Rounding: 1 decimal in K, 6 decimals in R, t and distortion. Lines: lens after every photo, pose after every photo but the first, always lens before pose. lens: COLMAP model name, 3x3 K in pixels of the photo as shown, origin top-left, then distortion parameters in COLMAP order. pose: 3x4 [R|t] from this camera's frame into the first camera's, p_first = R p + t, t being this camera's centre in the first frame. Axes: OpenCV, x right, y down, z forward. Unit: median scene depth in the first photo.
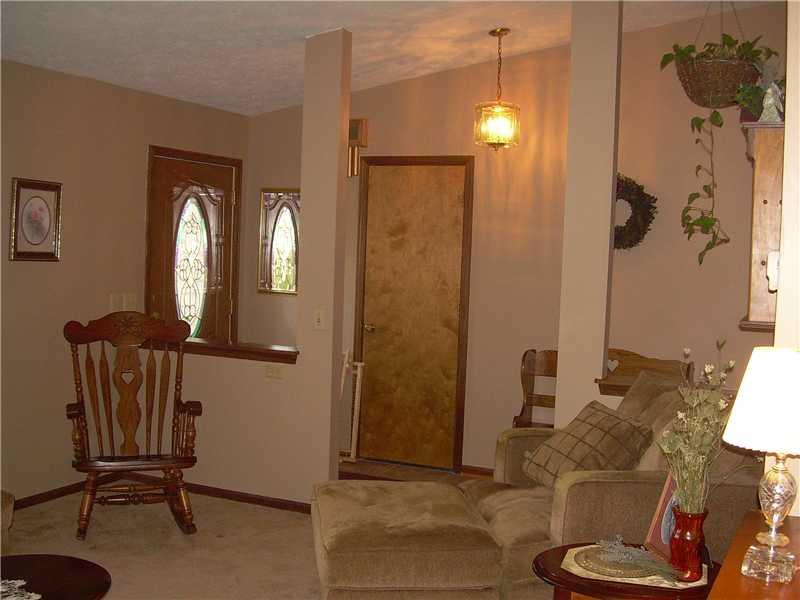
lens RADIAL K [[953.1, 0, 400.0], [0, 953.1, 300.0], [0, 0, 1]] dist [-0.177693, 0.023011]
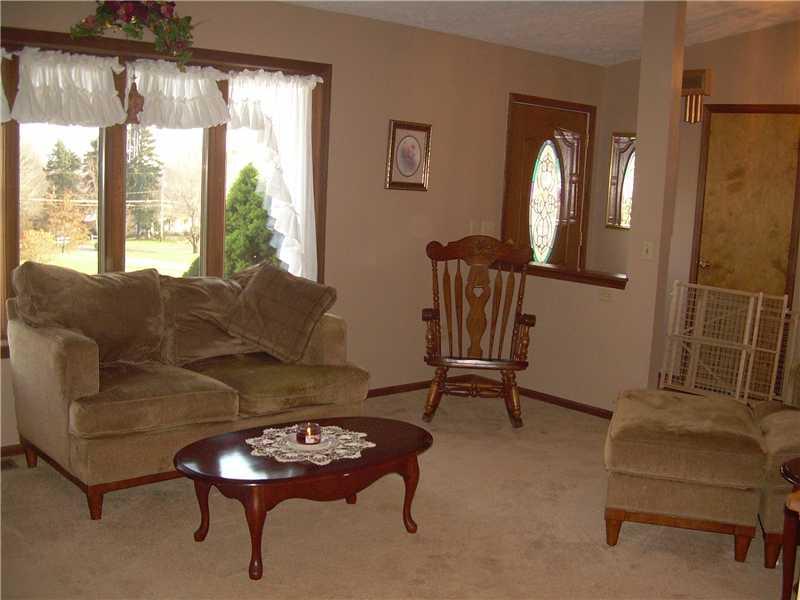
lens RADIAL K [[953.1, 0, 400.0], [0, 953.1, 300.0], [0, 0, 1]] dist [-0.177693, 0.023011]
pose [[0.912130, 0.067614, -0.404287, 0.100396], [-0.045386, 0.996896, 0.064327, 0.020329], [0.407381, -0.040325, 0.912367, -0.123015]]
